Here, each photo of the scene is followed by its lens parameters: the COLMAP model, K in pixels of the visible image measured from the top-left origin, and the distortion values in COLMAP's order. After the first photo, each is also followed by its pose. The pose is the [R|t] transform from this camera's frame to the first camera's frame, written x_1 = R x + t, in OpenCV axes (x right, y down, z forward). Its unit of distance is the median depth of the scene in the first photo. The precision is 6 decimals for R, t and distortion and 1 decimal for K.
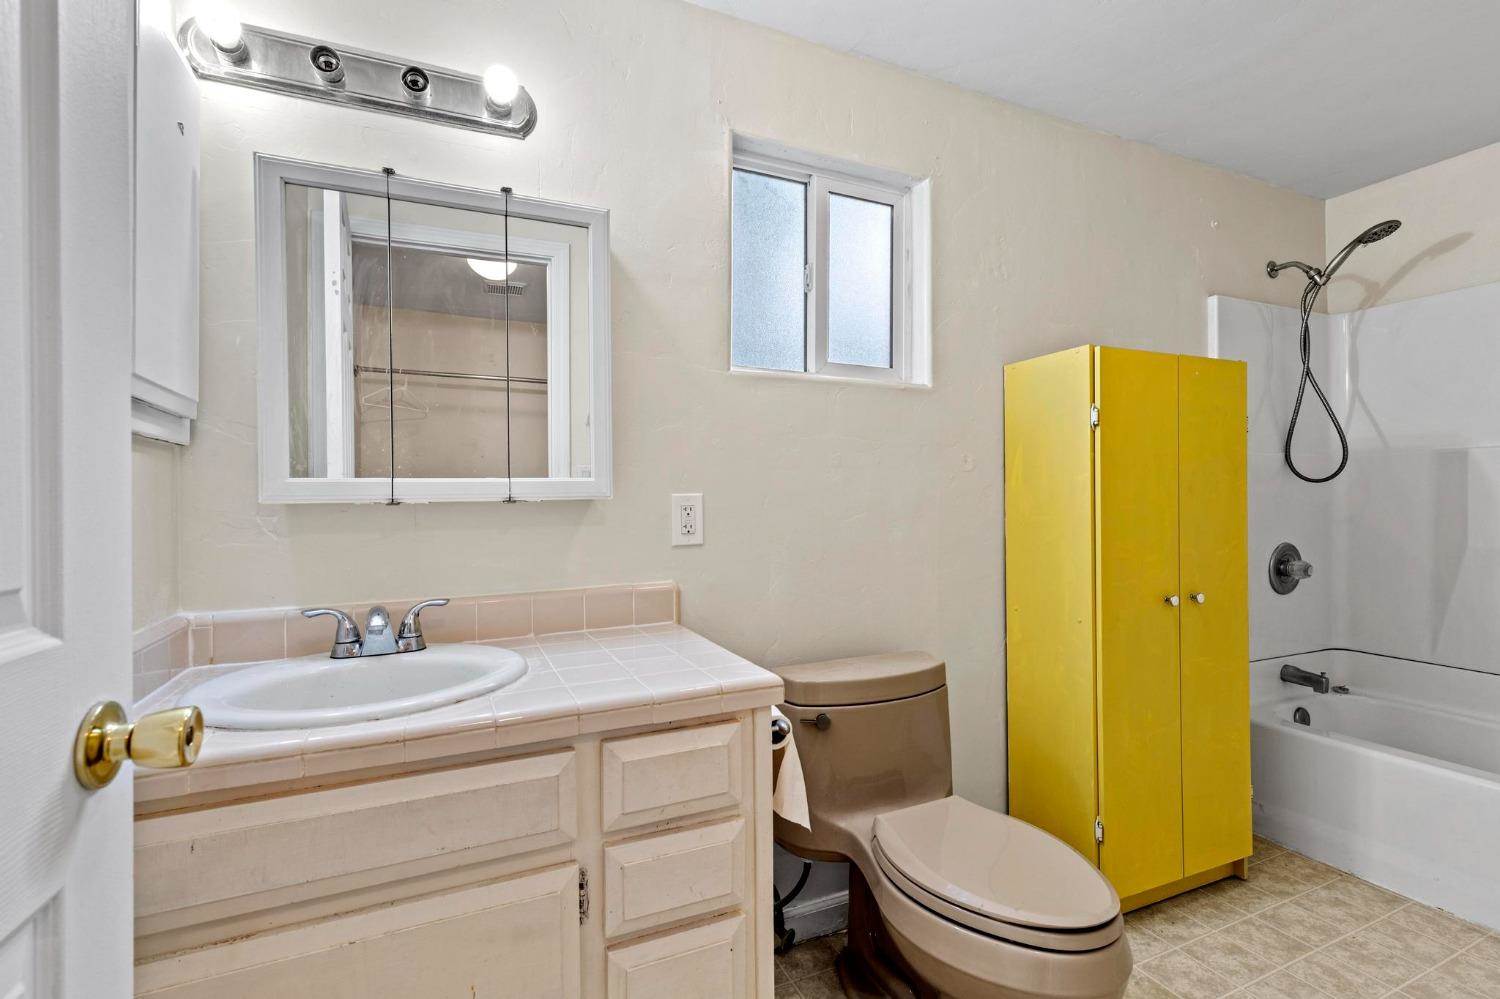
lens RADIAL K [[679.4, 0, 755.1], [0, 679.4, 498.0], [0, 0, 1]] dist [0.006388, -0.000219]
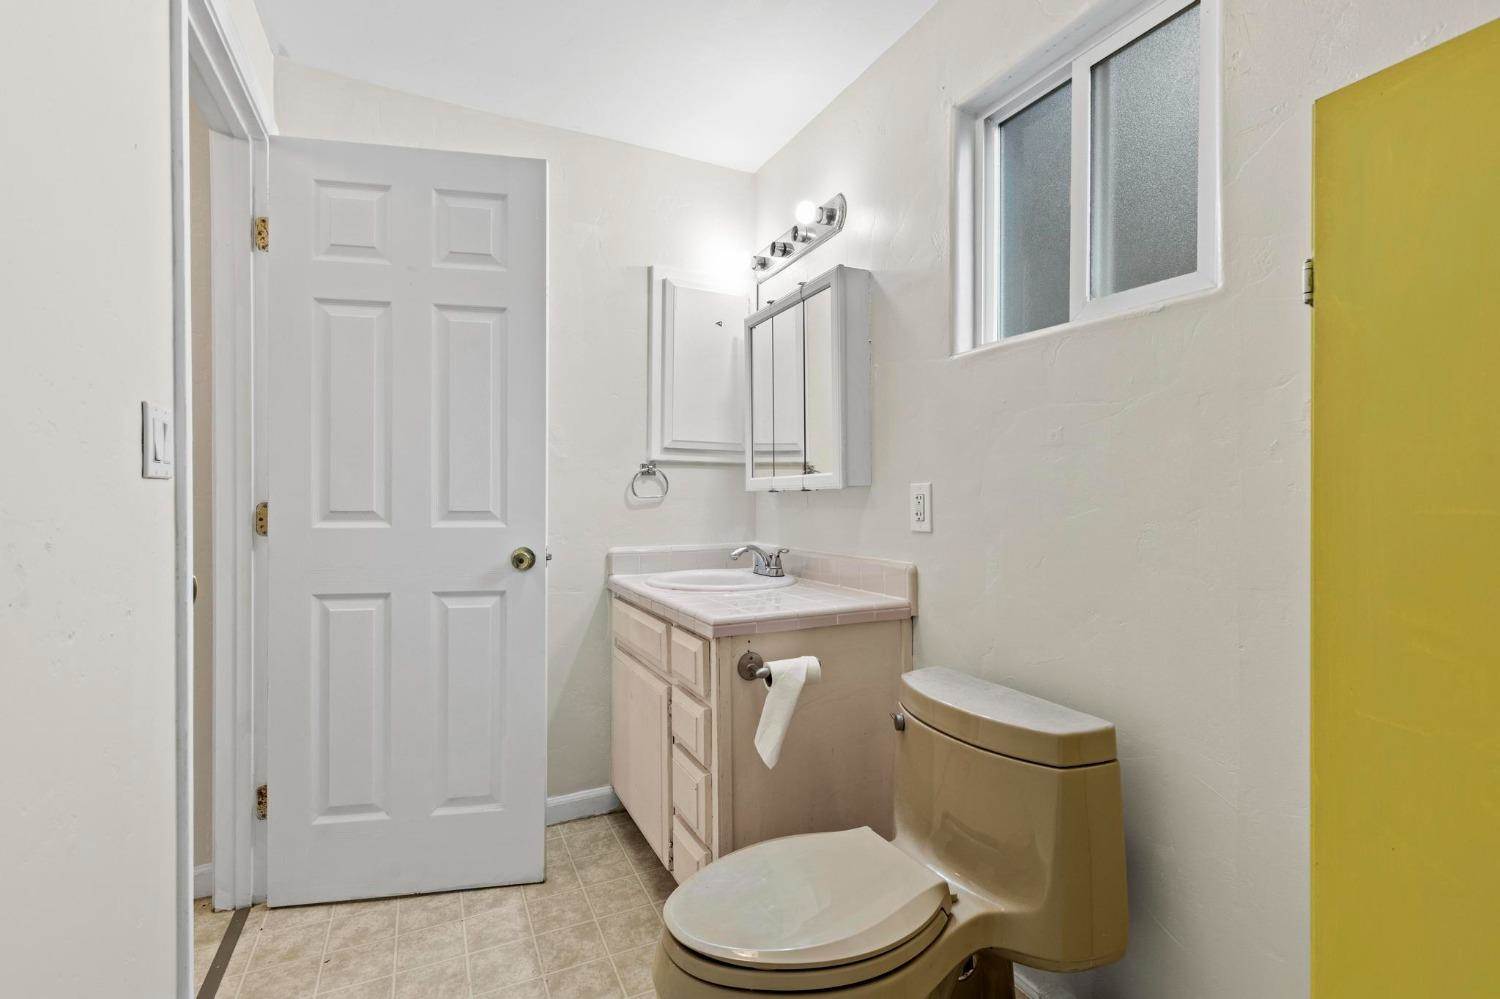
lens RADIAL K [[679.4, 0, 755.1], [0, 679.4, 498.0], [0, 0, 1]] dist [0.006388, -0.000219]
pose [[0.052336, 0.012721, -0.998549, 0.896008], [0.008990, 0.999872, 0.013209, 0.000338], [0.998589, -0.009668, 0.052214, 0.646371]]
